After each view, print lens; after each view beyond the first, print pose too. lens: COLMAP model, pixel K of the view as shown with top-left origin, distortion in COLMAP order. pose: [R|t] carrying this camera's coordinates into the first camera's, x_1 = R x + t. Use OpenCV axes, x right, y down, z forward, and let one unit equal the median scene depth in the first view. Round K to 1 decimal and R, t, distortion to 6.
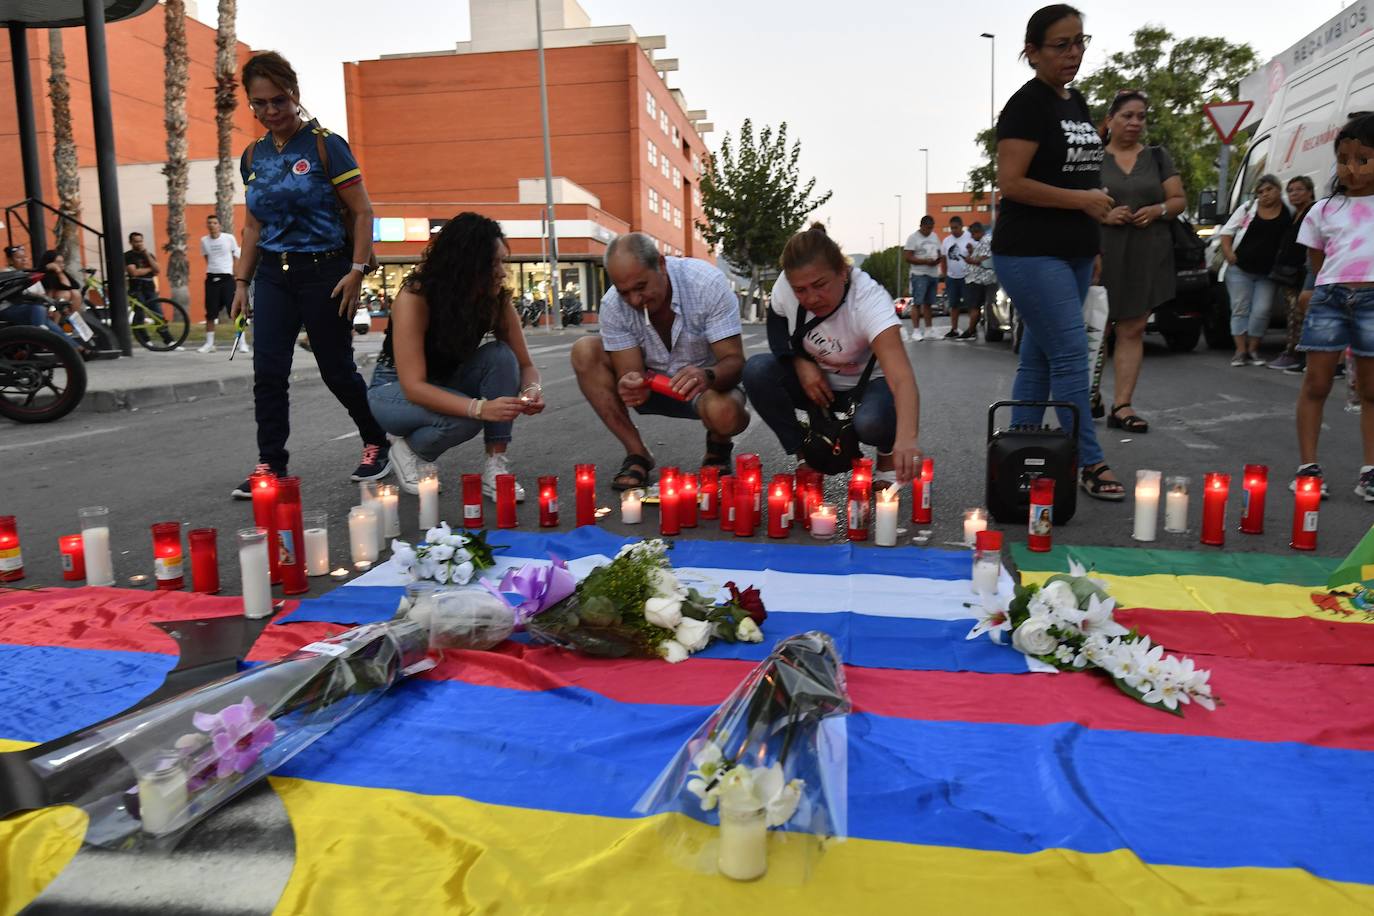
lens RADIAL K [[998.8, 0, 687.0], [0, 998.8, 458.0], [0, 0, 1]] dist [-0.015885, -0.006435]
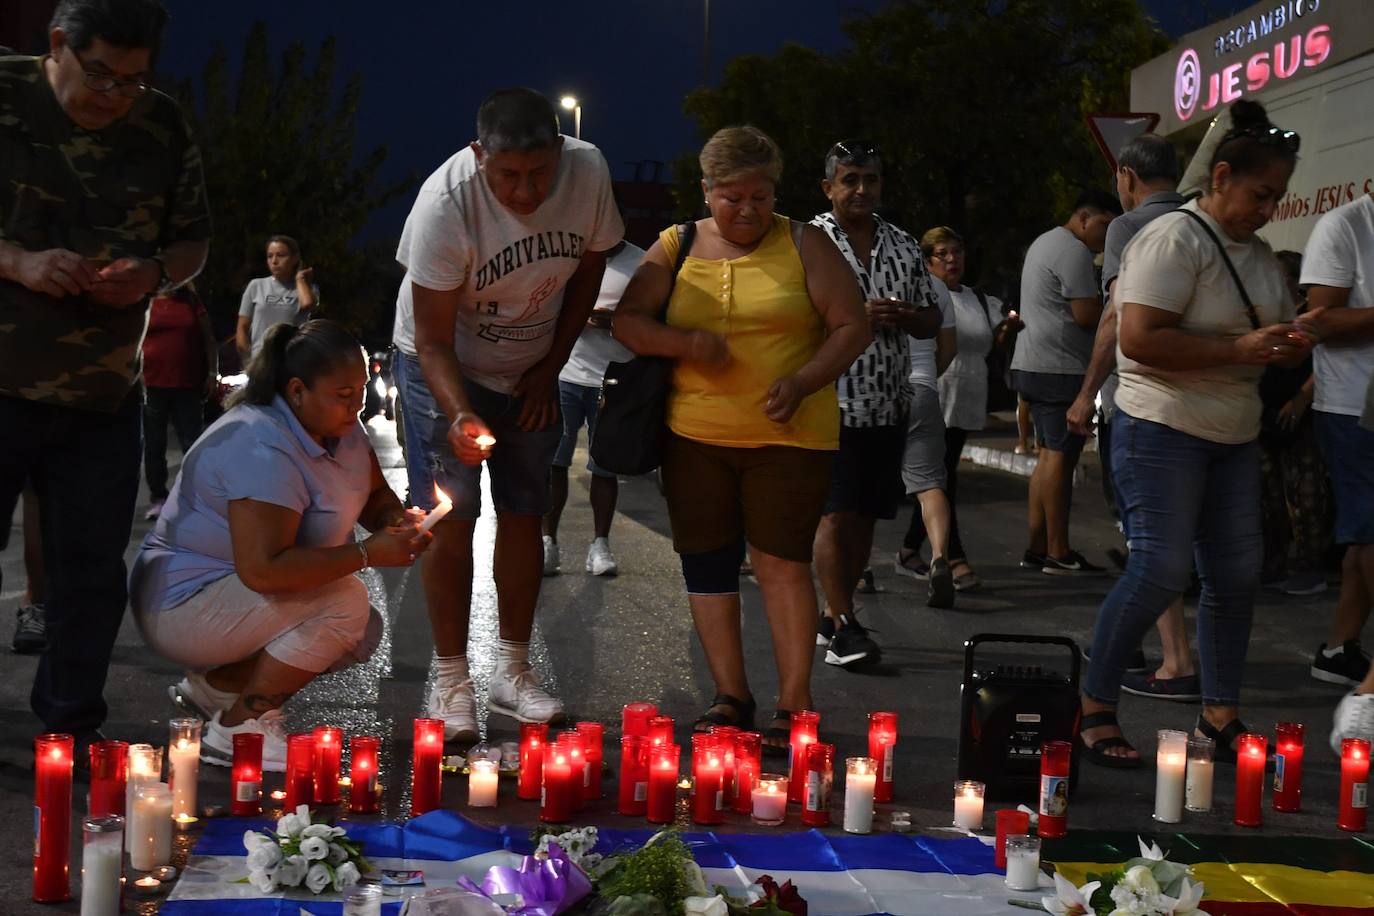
lens RADIAL K [[2043.7, 0, 687.0], [0, 2043.7, 458.0], [0, 0, 1]] dist [0.013051, 0.028187]
pose [[0.950948, 0.042160, 0.306463, -0.451481], [-0.008874, 0.993980, -0.109204, -0.024346], [-0.309222, 0.101128, 0.945598, -0.475348]]
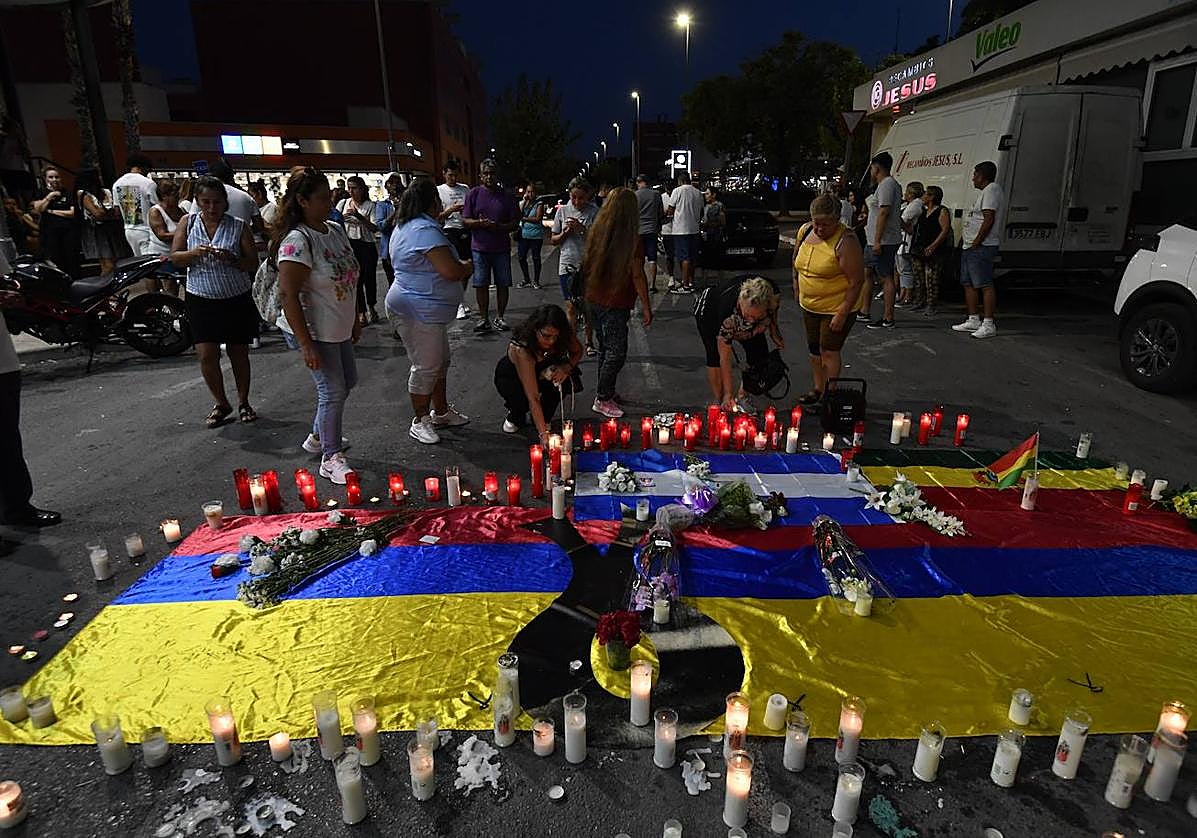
lens RADIAL K [[687.3, 0, 616.4], [0, 687.3, 415.8], [0, 0, 1]] dist [-0.006597, -0.016919]
pose [[0.972557, -0.049171, 0.227409, -0.586177], [0.009955, 0.985312, 0.170474, -0.289203], [-0.232452, -0.163532, 0.958761, -0.394120]]
